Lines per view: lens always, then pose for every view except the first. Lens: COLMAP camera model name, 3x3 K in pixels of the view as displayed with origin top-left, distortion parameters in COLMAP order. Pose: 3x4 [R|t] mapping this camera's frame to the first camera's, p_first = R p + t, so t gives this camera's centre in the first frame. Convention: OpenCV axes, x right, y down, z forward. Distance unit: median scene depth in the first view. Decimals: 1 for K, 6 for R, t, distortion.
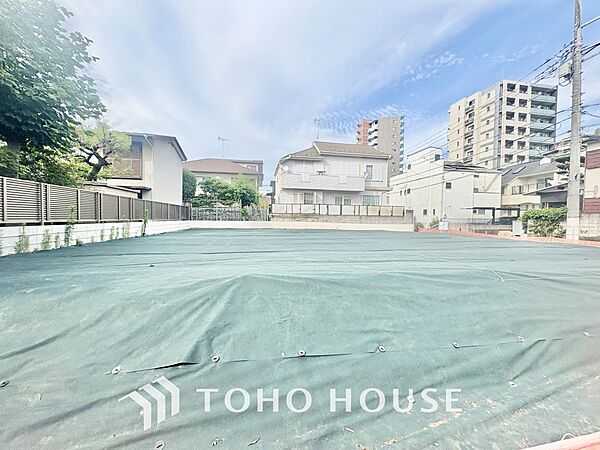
lens RADIAL K [[239.0, 0, 299.2], [0, 239.0, 225.1], [0, 0, 1]] dist [-0.000077, 0.000258]
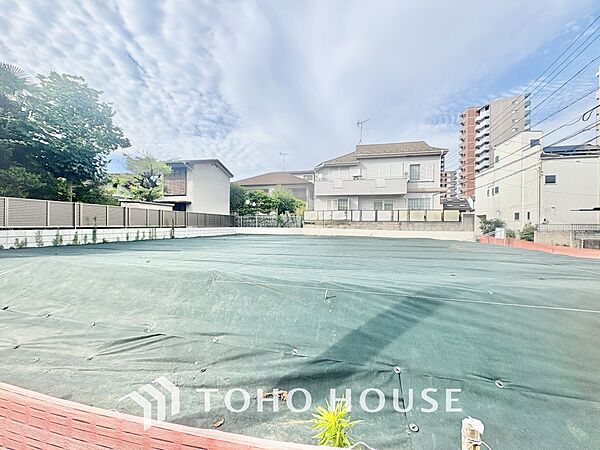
lens RADIAL K [[239.0, 0, 299.1], [0, 239.0, 224.5], [0, 0, 1]] dist [-0.000077, 0.000258]
pose [[0.919126, -0.005983, -0.393918, 0.280213], [-0.007507, 0.999437, -0.032697, 0.003516], [0.393892, 0.033010, 0.918564, 0.035017]]
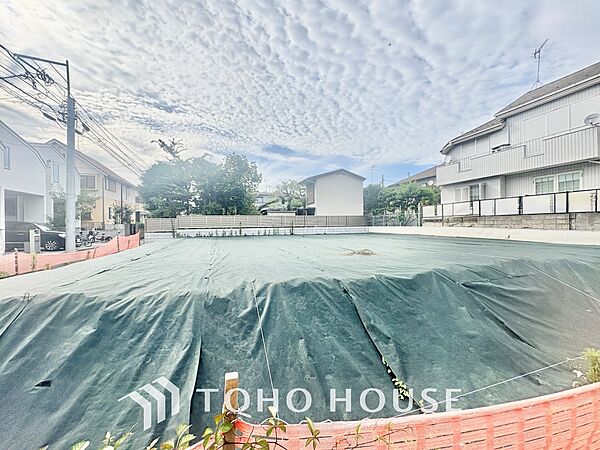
lens RADIAL K [[239.0, 0, 297.8], [0, 239.0, 225.3], [0, 0, 1]] dist [-0.000077, 0.000258]
pose [[0.134138, -0.011891, -0.990891, 0.696892], [-0.013571, 0.999812, -0.013835, -0.002346], [0.990870, 0.015303, 0.133952, 0.436148]]
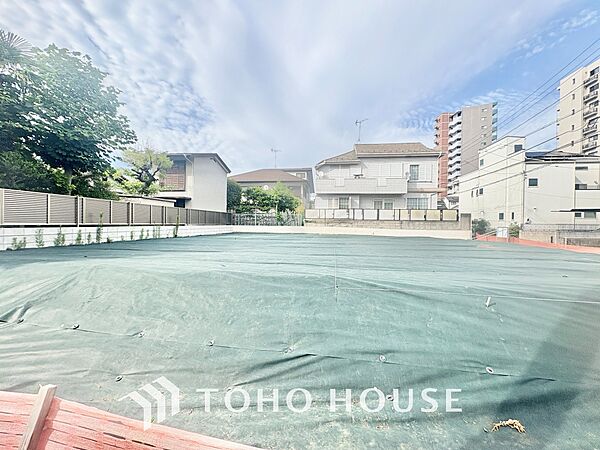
lens RADIAL K [[239.0, 0, 299.1], [0, 239.0, 224.1], [0, 0, 1]] dist [-0.000077, 0.000258]
pose [[0.952502, 0.001109, -0.304531, 0.174859], [-0.010034, 0.999565, -0.027742, 0.003120], [0.304368, 0.029480, 0.952098, 0.018099]]
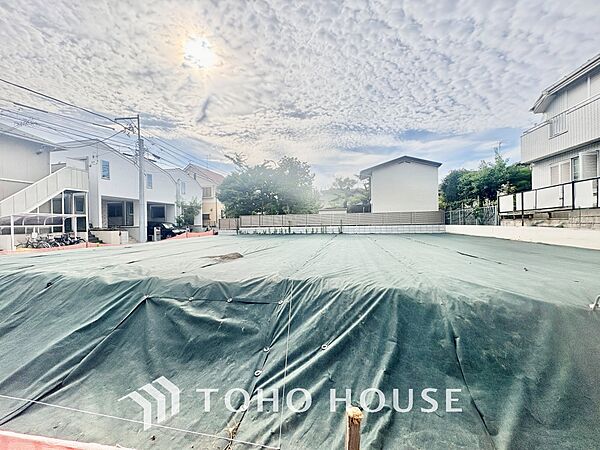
lens RADIAL K [[237.0, 0, 295.5], [0, 237.0, 245.0], [0, 0, 1]] dist [0.001881, 0.000300]
pose [[-0.379408, 0.078448, -0.921898, 0.648431], [-0.013135, 0.995842, 0.090146, -0.015125], [0.925136, 0.046312, -0.376800, 0.759900]]
